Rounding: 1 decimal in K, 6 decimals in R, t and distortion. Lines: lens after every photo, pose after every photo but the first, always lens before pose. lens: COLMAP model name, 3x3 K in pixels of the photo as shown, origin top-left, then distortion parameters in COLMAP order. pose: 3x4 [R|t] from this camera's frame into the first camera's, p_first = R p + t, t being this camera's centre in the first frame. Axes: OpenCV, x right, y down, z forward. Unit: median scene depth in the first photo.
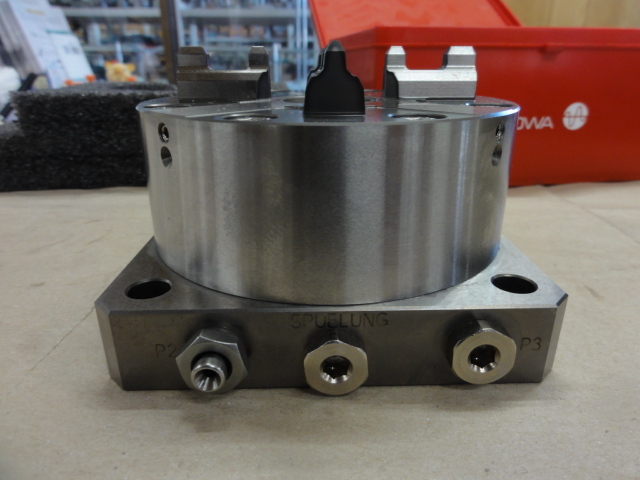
lens RADIAL K [[449.4, 0, 317.3], [0, 449.4, 257.5], [0, 0, 1]] dist [-0.046383, 0.010002]
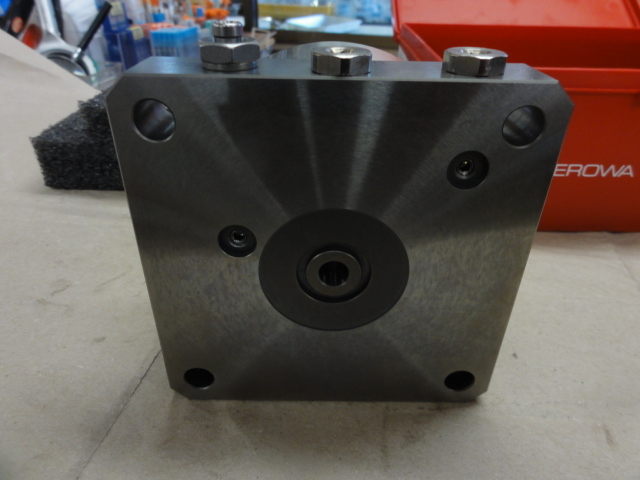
lens RADIAL K [[449.4, 0, 314.7], [0, 449.4, 244.5], [0, 0, 1]] dist [-0.046383, 0.010002]
pose [[0.983825, 0.102833, -0.146677, 0.042382], [-0.073705, 0.978670, 0.191760, -0.283503], [0.163268, -0.177848, 0.970419, 0.005904]]
